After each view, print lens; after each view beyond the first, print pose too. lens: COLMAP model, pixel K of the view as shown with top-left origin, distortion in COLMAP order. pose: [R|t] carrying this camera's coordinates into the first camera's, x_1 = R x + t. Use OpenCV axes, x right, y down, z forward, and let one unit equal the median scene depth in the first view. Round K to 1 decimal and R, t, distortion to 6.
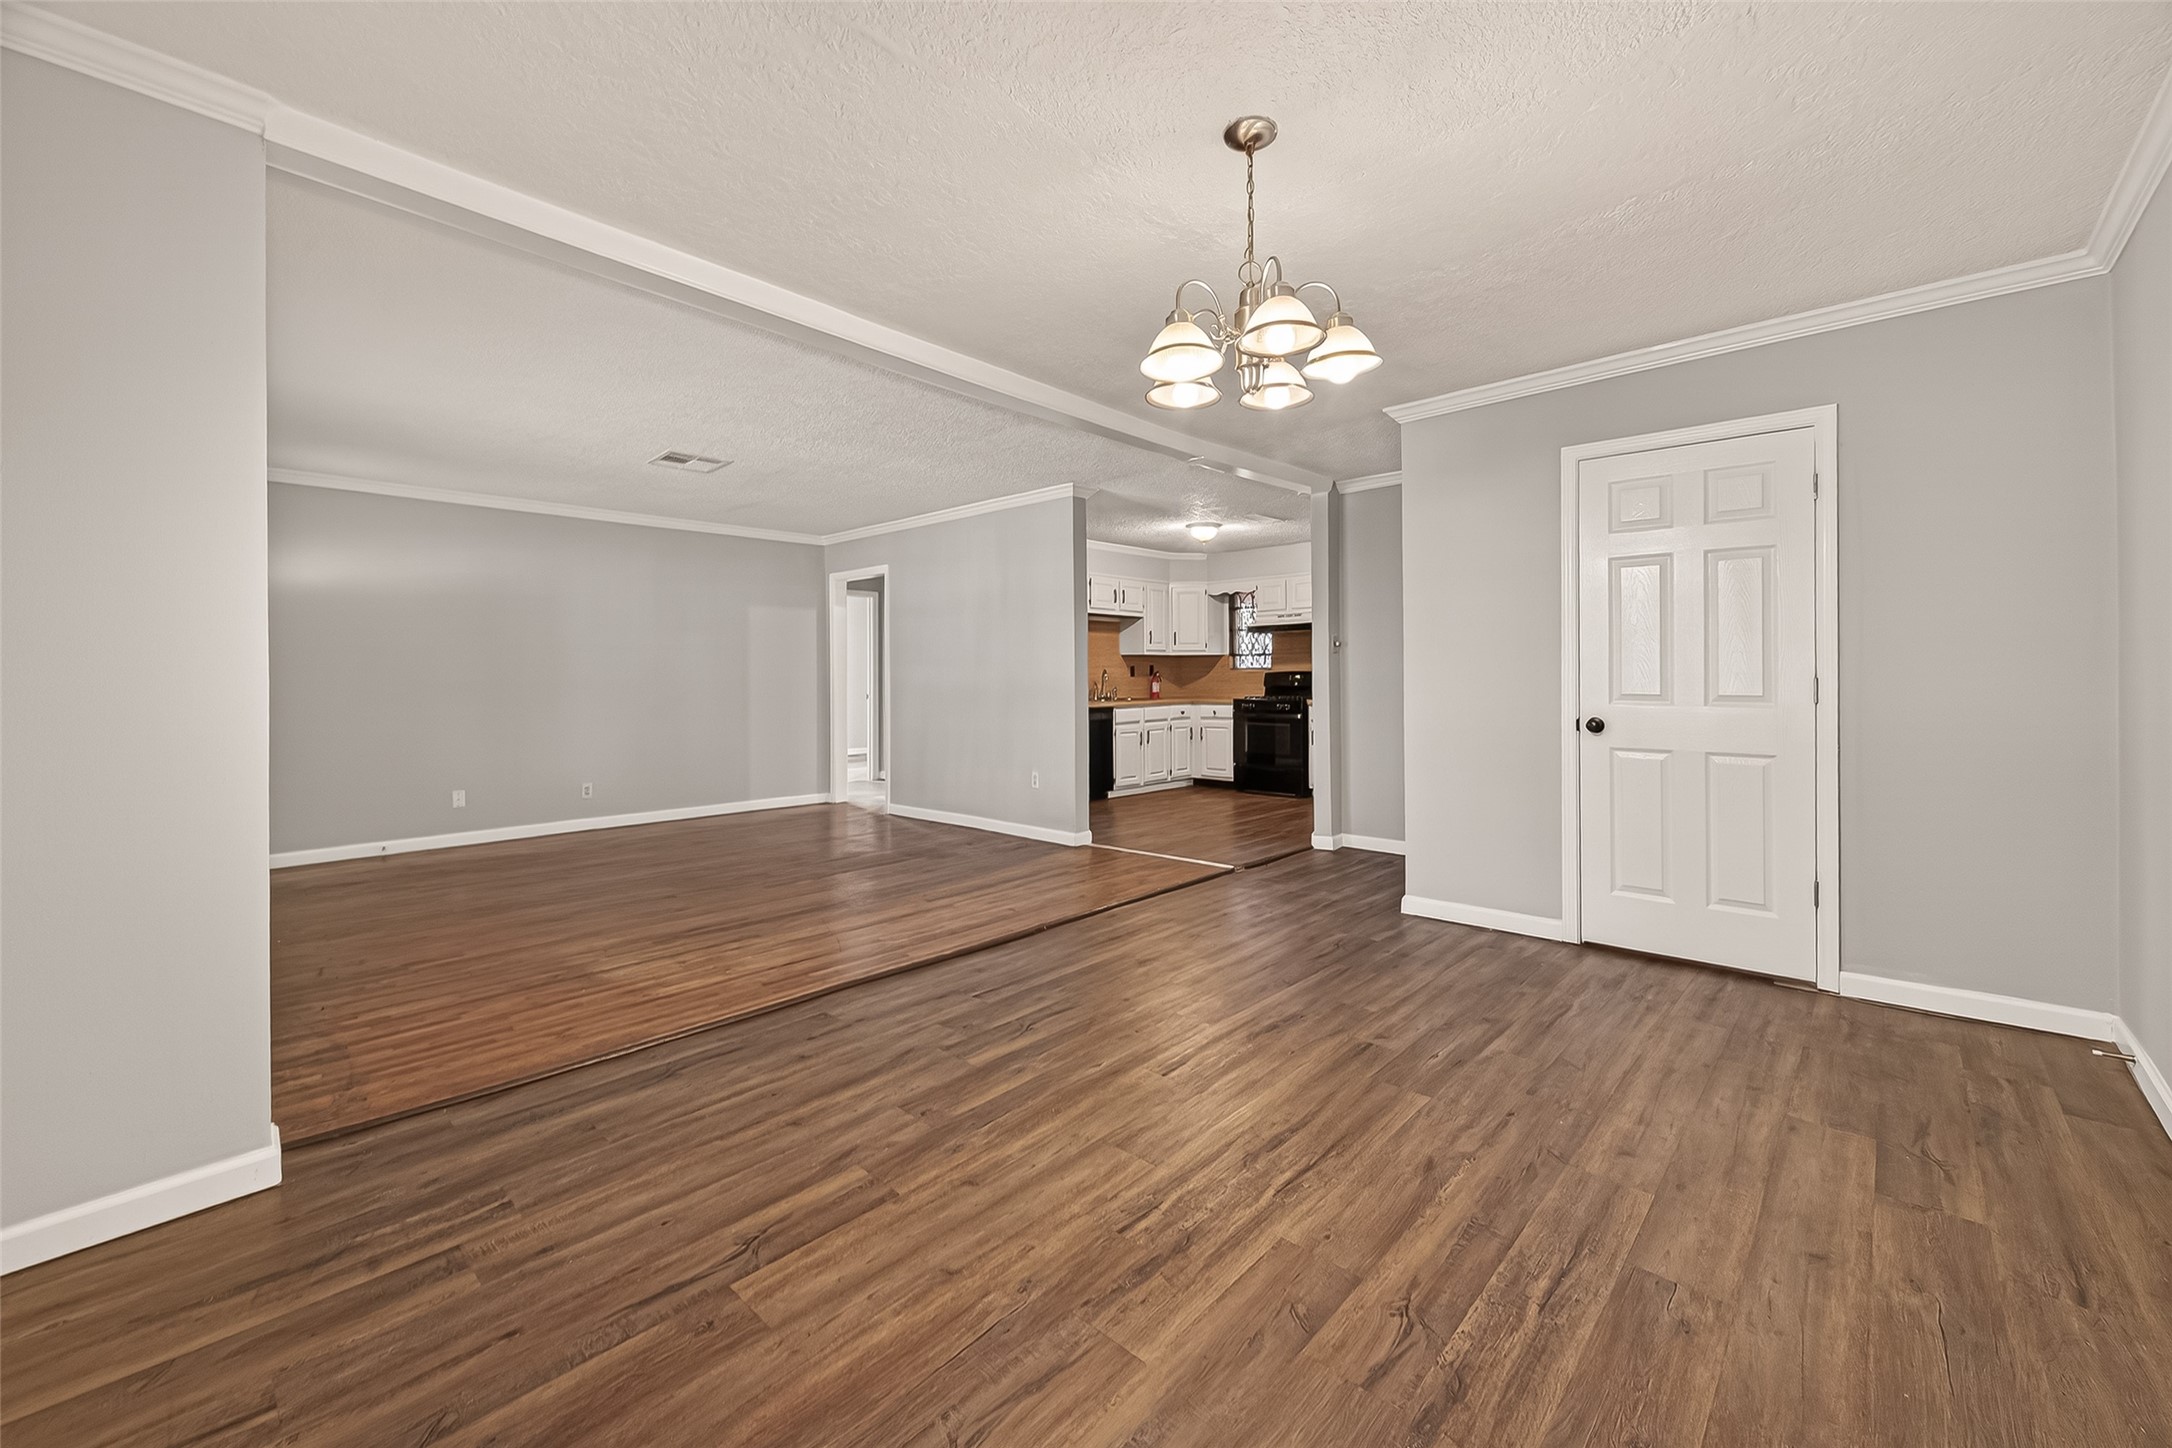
lens RADIAL K [[863.9, 0, 1084.8], [0, 863.9, 692.4], [0, 0, 1]] dist [0.000437, -0.000290]
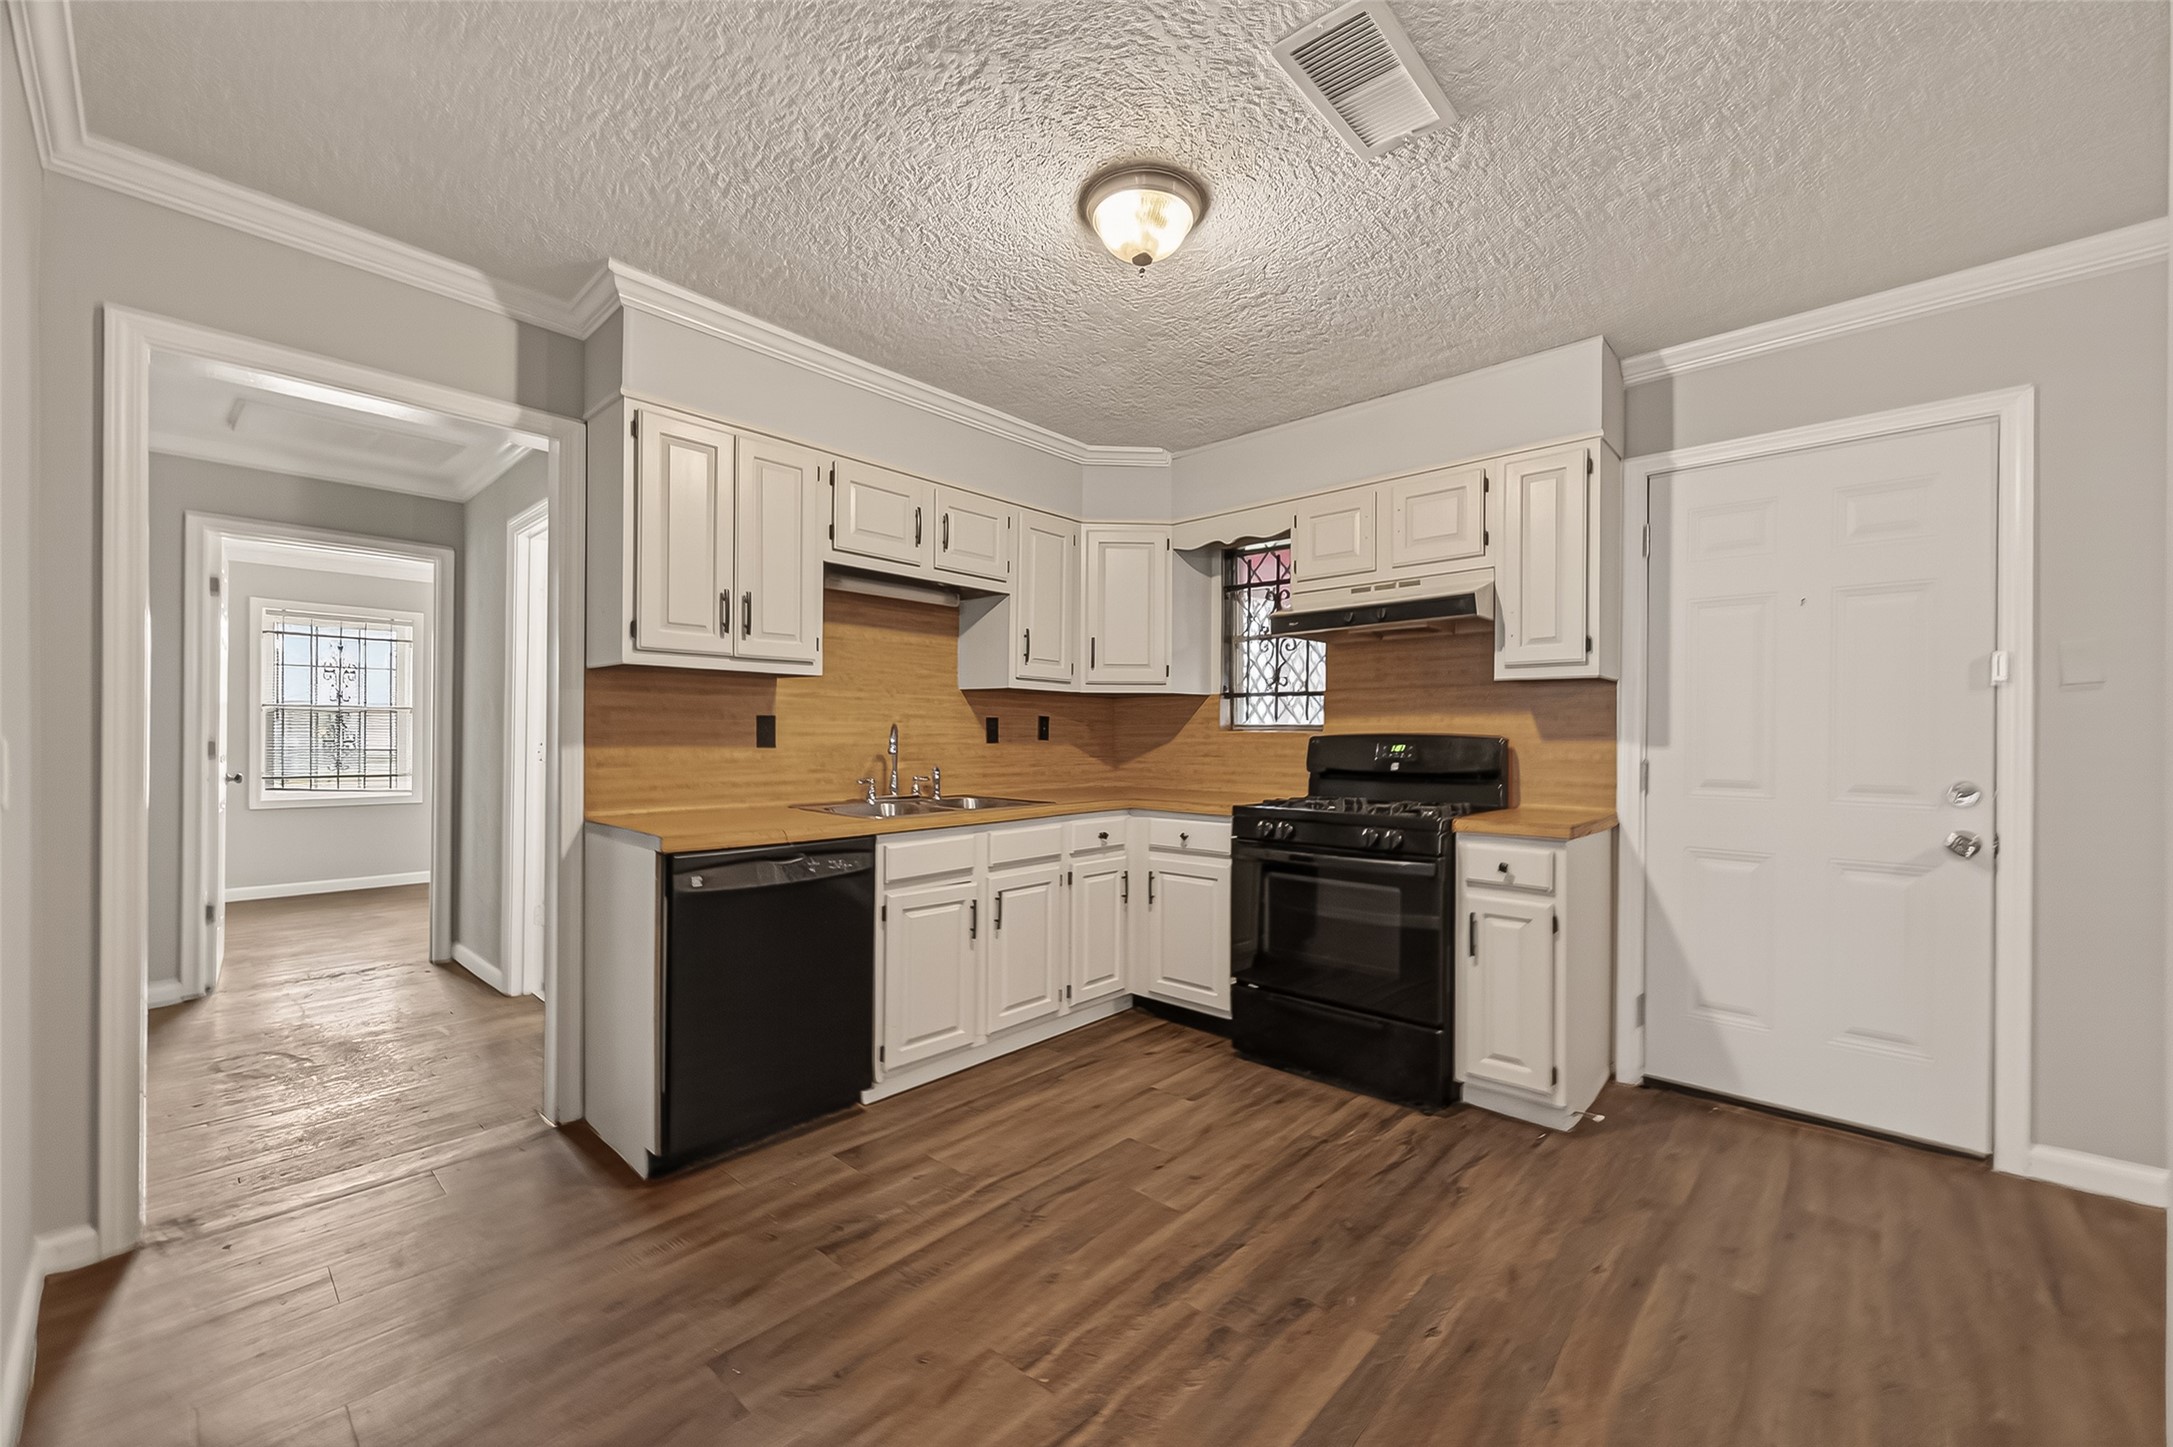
lens RADIAL K [[864.3, 0, 1097.8], [0, 864.3, 743.5], [0, 0, 1]] dist [0.000437, -0.000290]
pose [[0.999506, 0.012795, 0.028701, 0.099698], [-0.012521, 0.999874, -0.009712, -0.014887], [-0.028822, 0.009348, 0.999541, 0.609739]]
